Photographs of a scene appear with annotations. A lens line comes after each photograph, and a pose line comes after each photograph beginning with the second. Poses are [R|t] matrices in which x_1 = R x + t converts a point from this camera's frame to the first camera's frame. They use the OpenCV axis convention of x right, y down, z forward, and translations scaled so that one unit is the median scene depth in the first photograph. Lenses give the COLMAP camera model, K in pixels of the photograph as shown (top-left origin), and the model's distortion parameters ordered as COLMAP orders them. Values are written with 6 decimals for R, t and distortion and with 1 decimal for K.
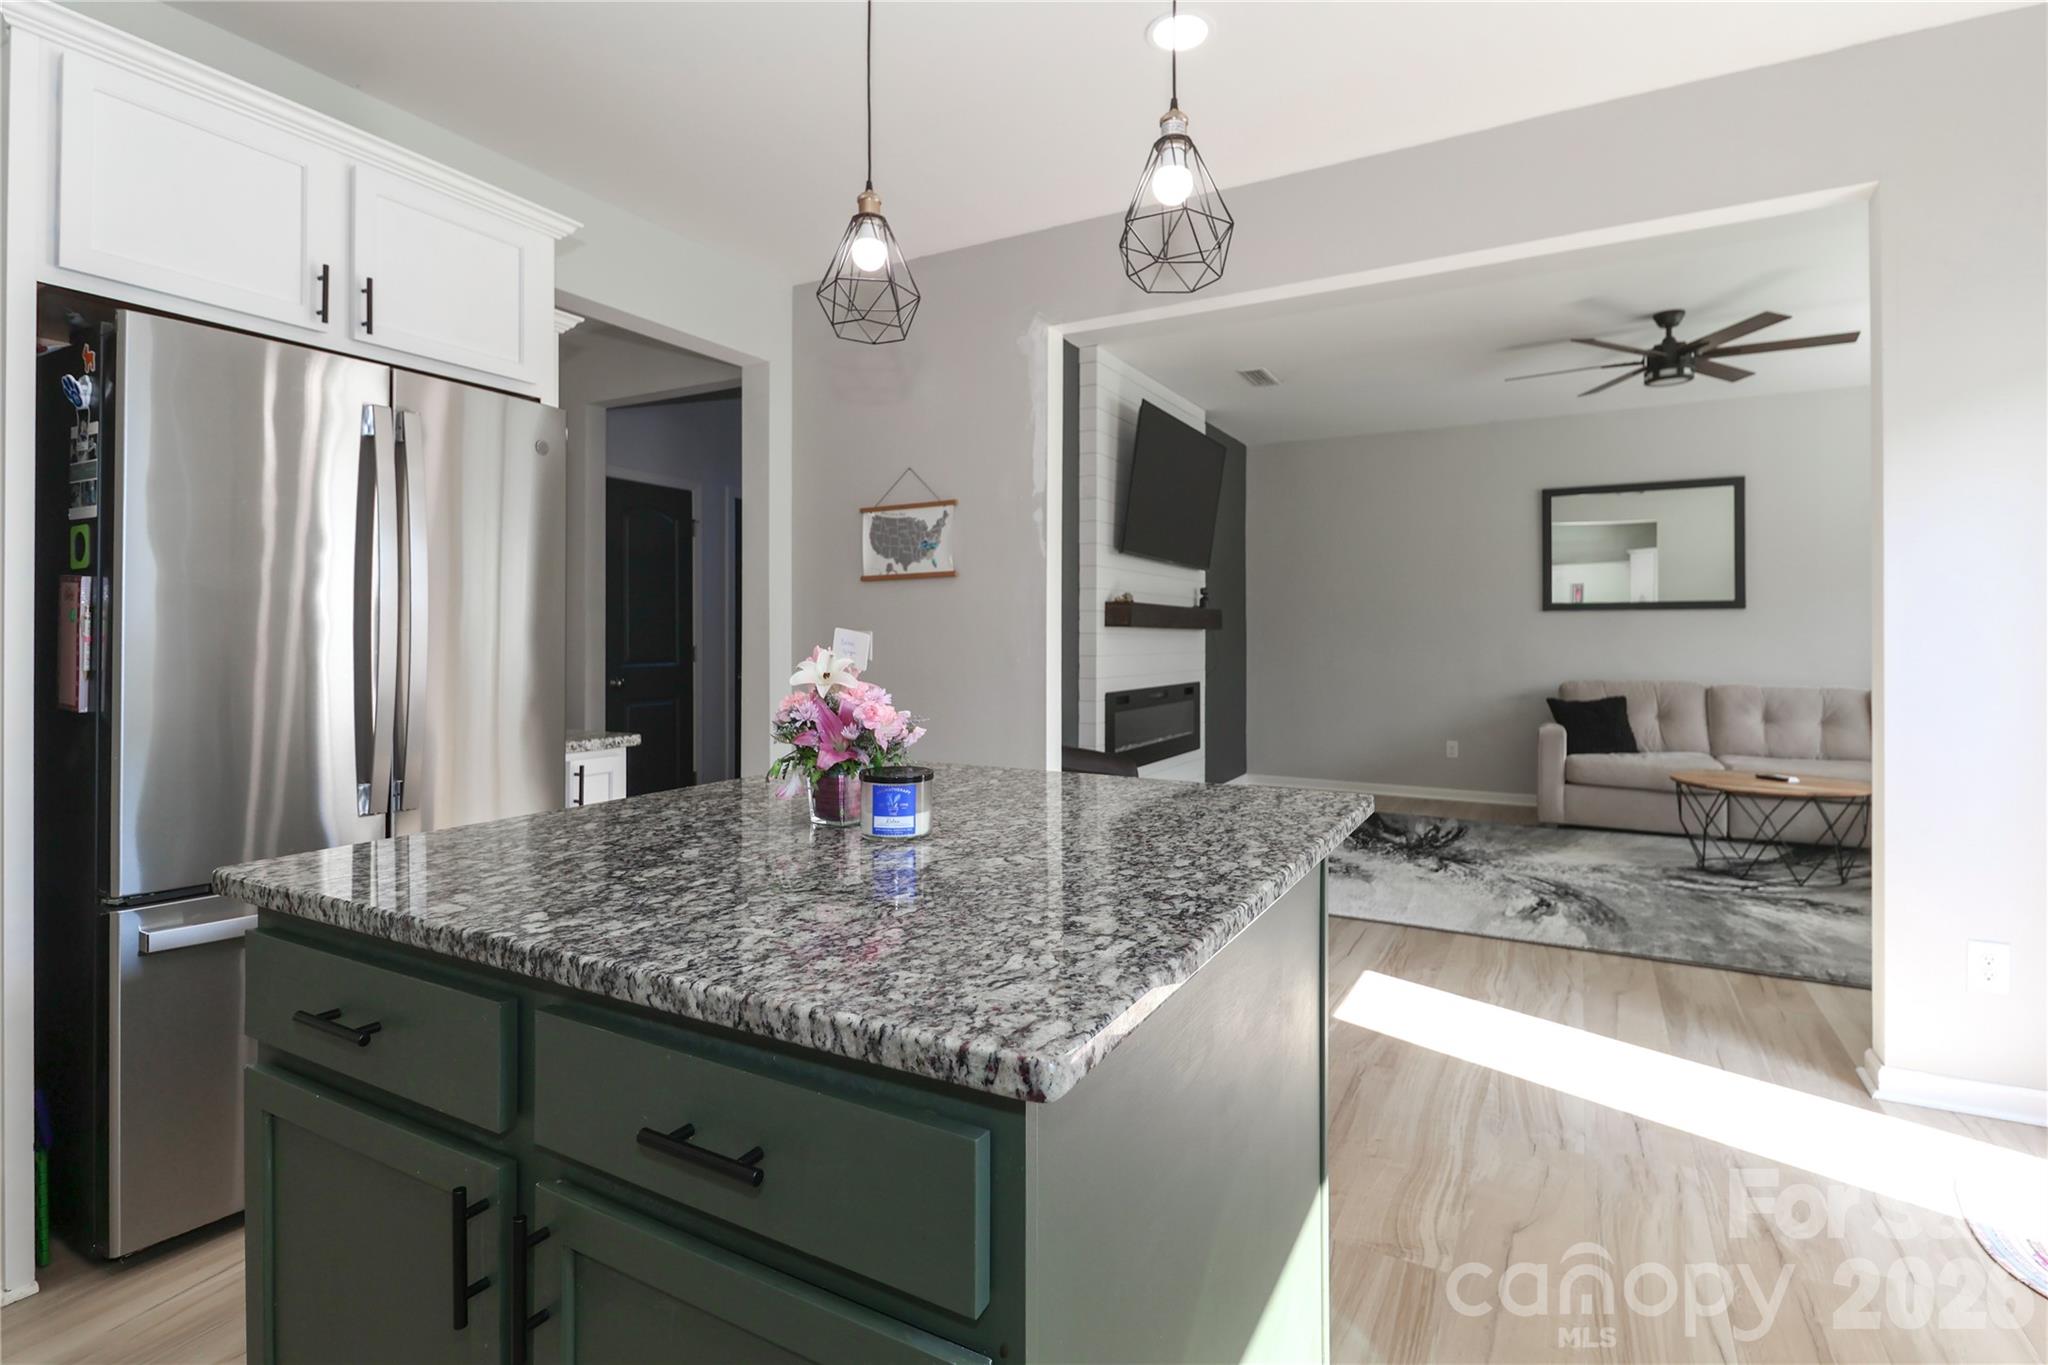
lens RADIAL K [[974.7, 0, 1031.8], [0, 974.7, 630.8], [0, 0, 1]] dist [0.009158, 0.000009]
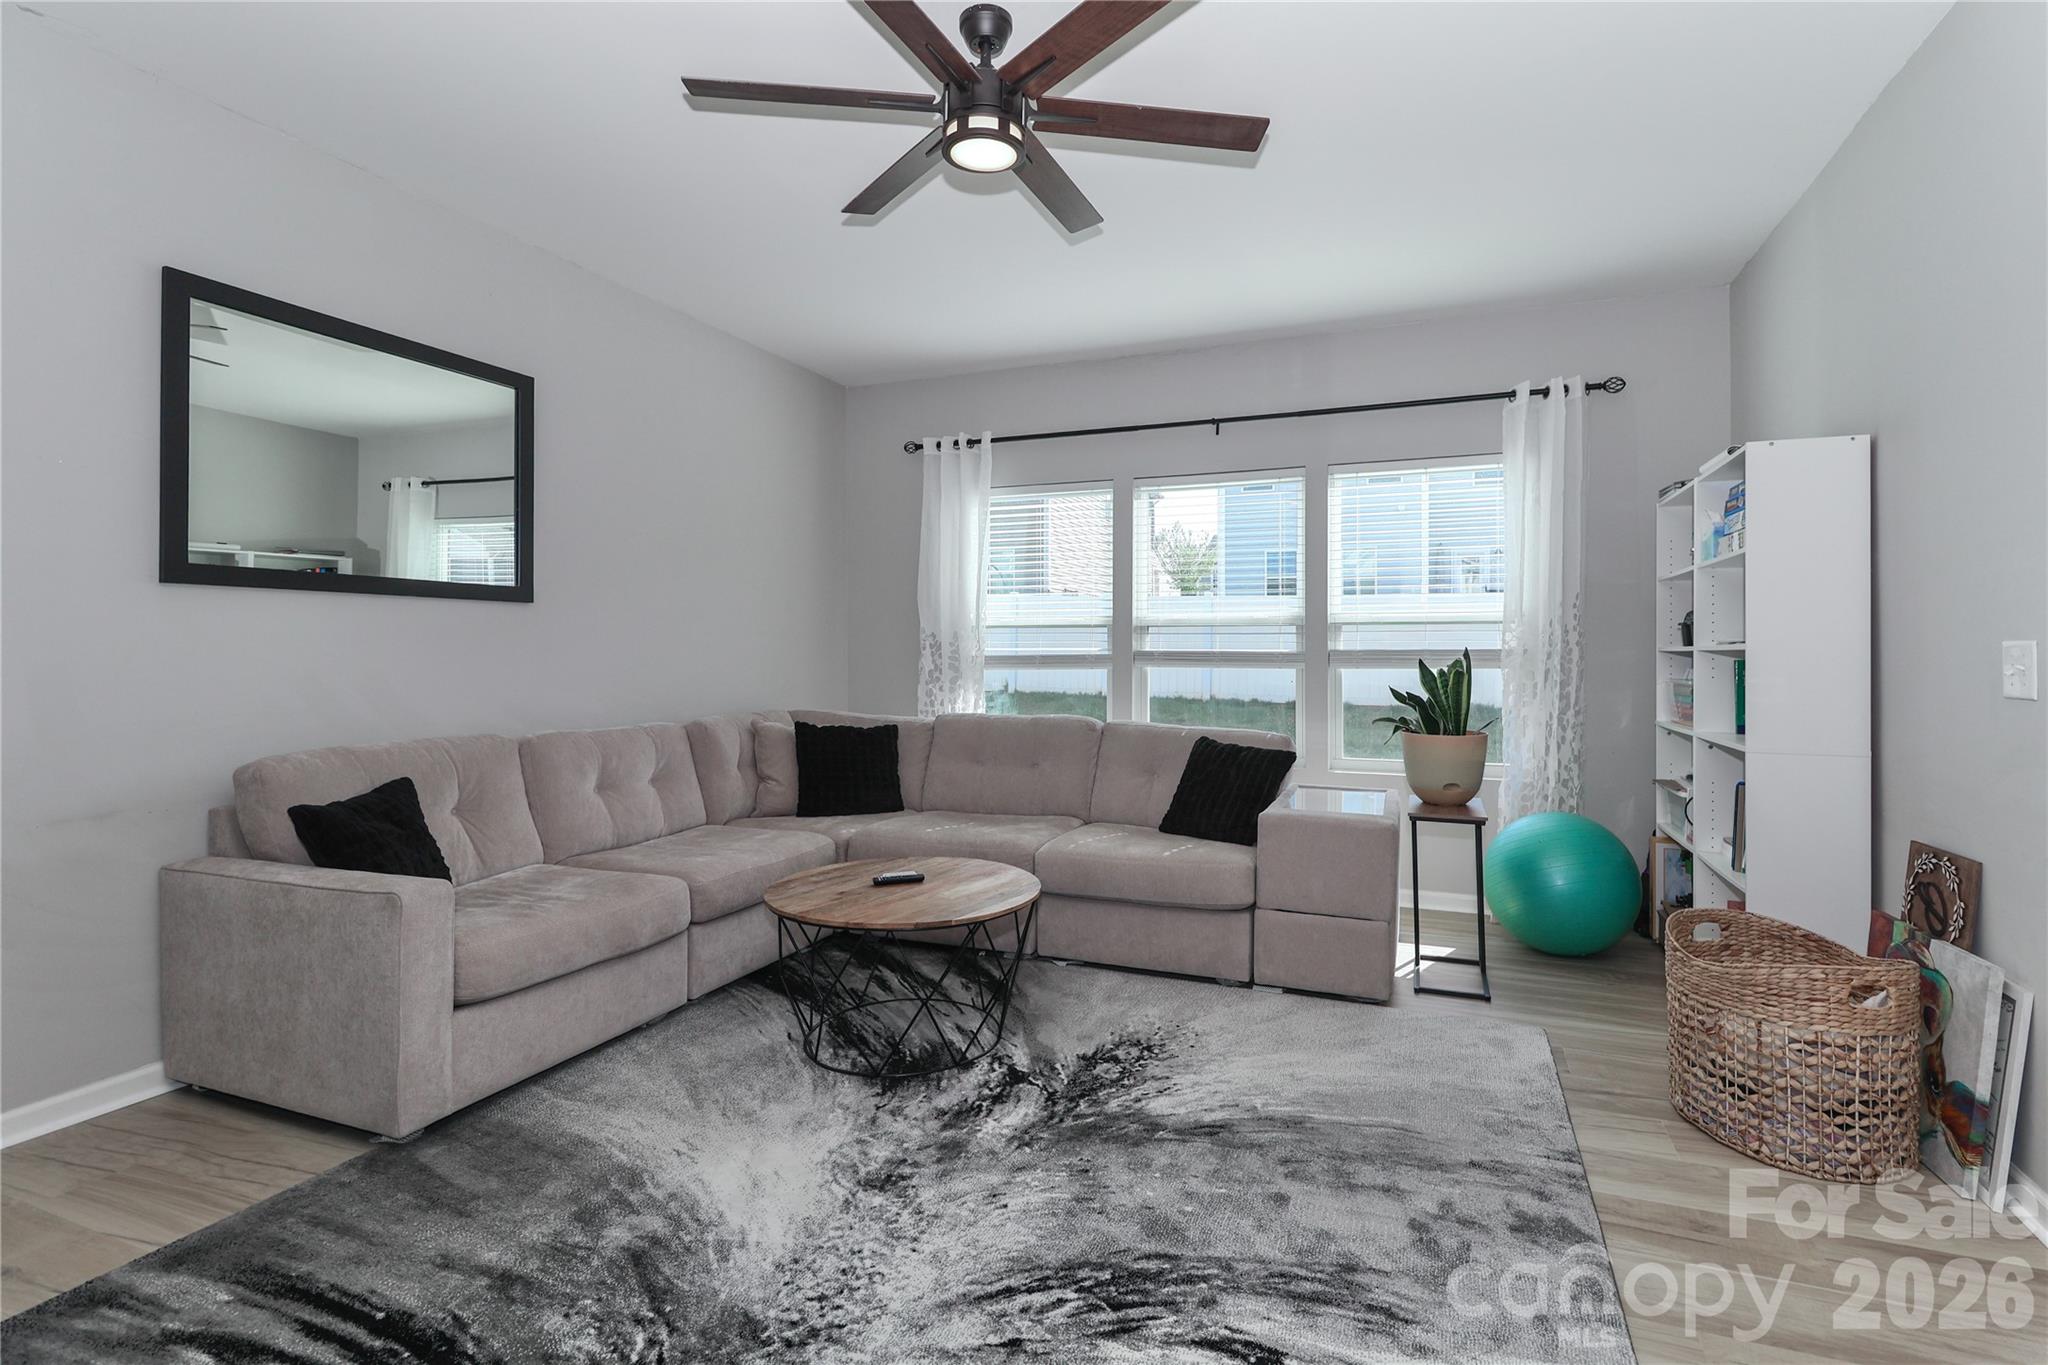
lens RADIAL K [[964.7, 0, 1048.4], [0, 964.7, 650.2], [0, 0, 1]] dist [-0.000746, 0.000087]
pose [[-0.133082, -0.001457, 0.991104, 0.149912], [-0.016005, 0.999872, -0.000679, 0.003593], [-0.990976, -0.015953, -0.133088, 1.041303]]
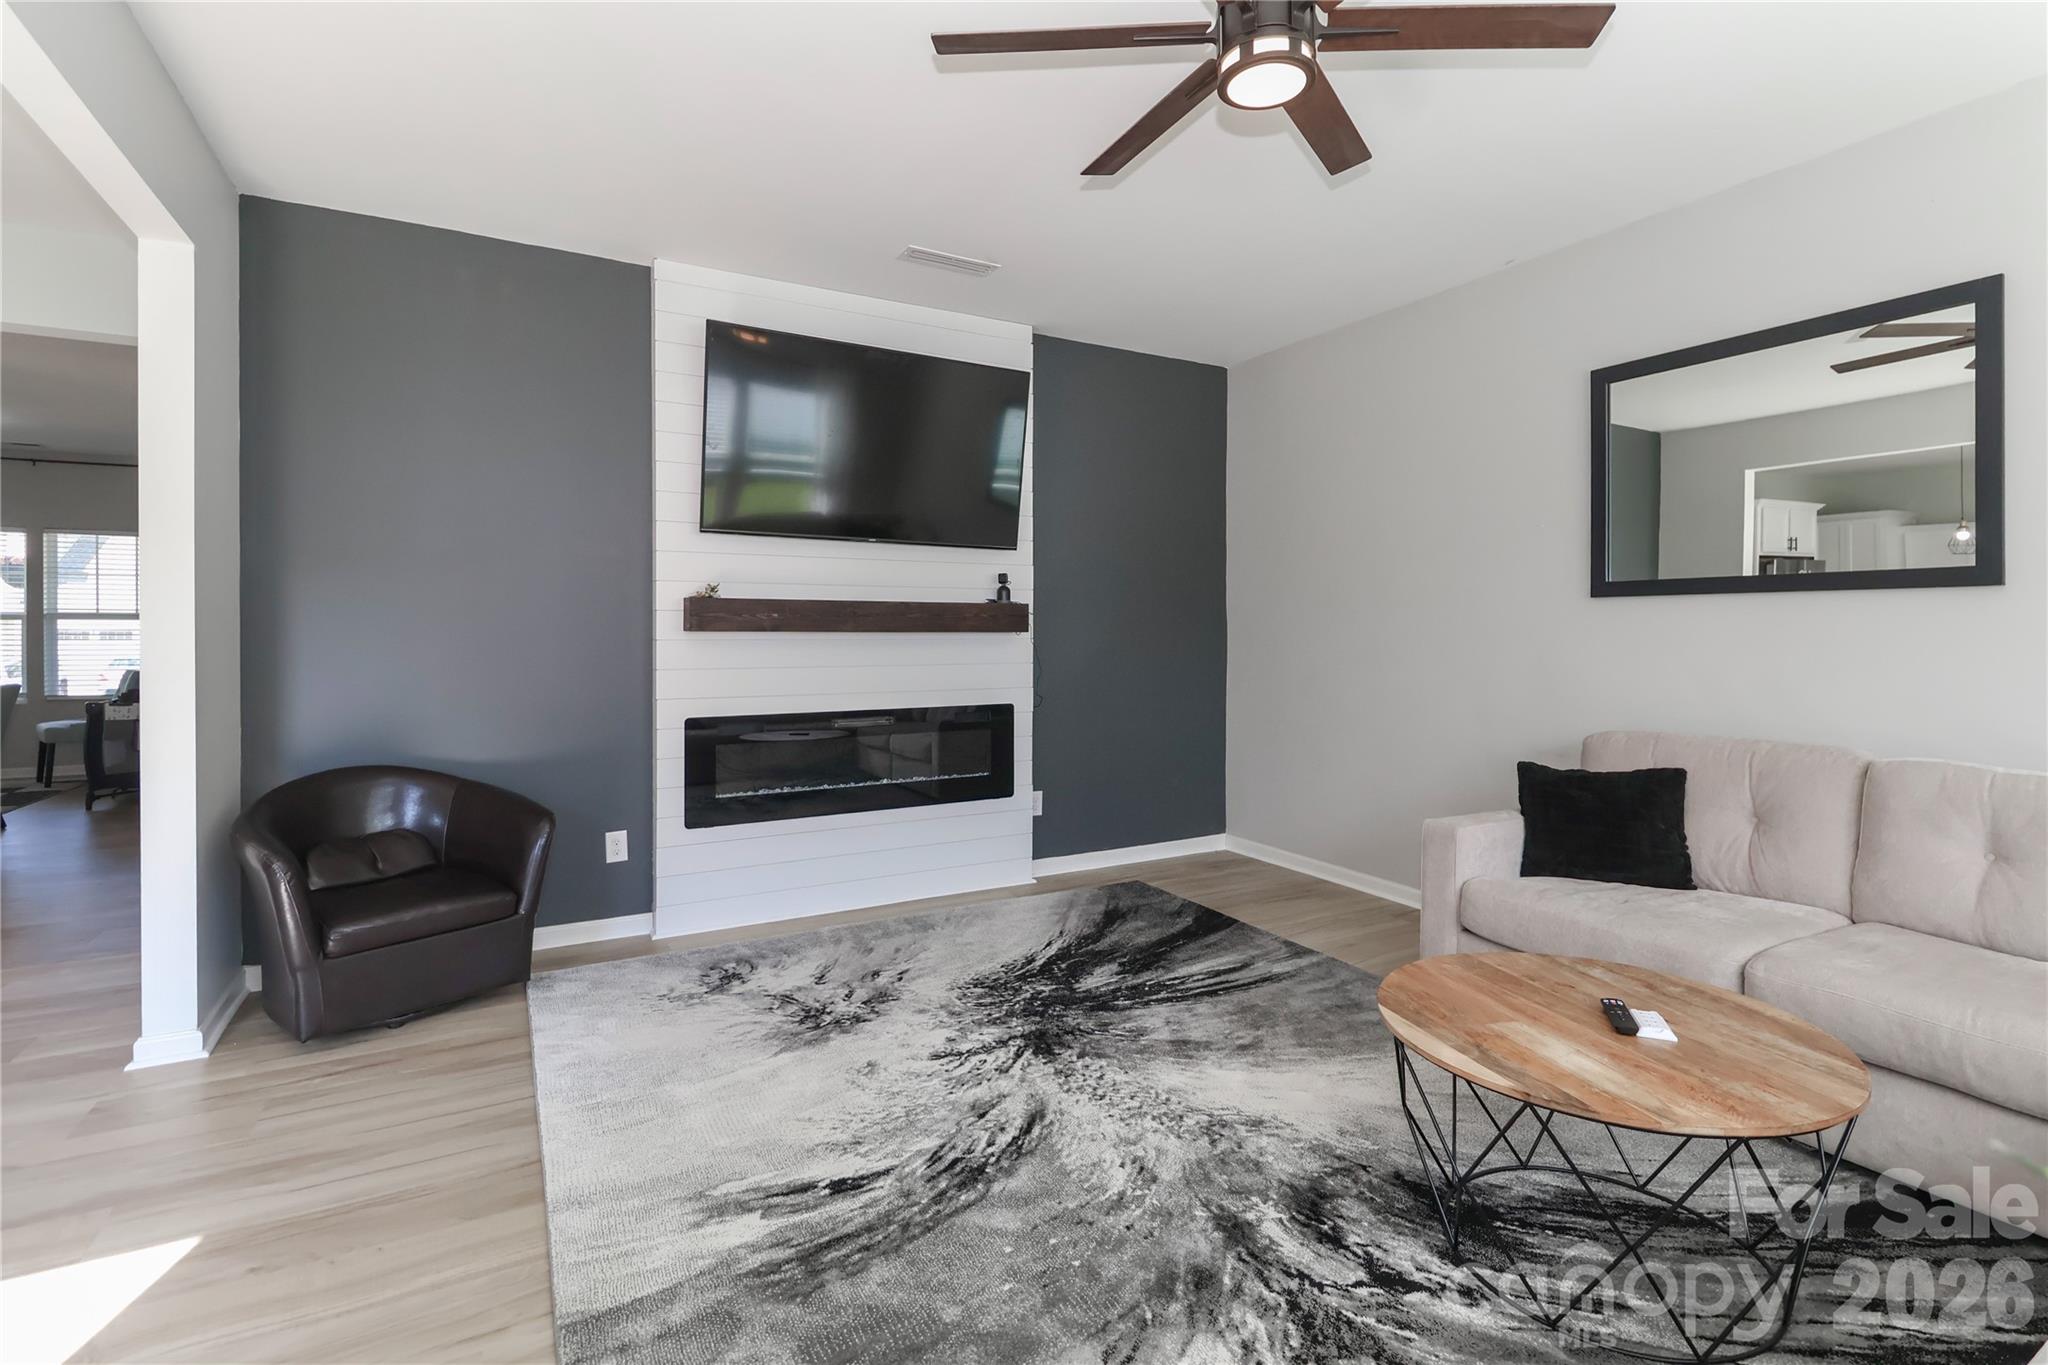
lens RADIAL K [[952.0, 0, 1046.7], [0, 952.0, 631.1], [0, 0, 1]] dist [-0.000699, -0.000122]
pose [[0.855018, 0.000999, -0.518597, 0.797179], [0.003422, 0.999966, 0.007568, -0.009443], [0.518587, -0.008246, 0.854985, 0.582785]]
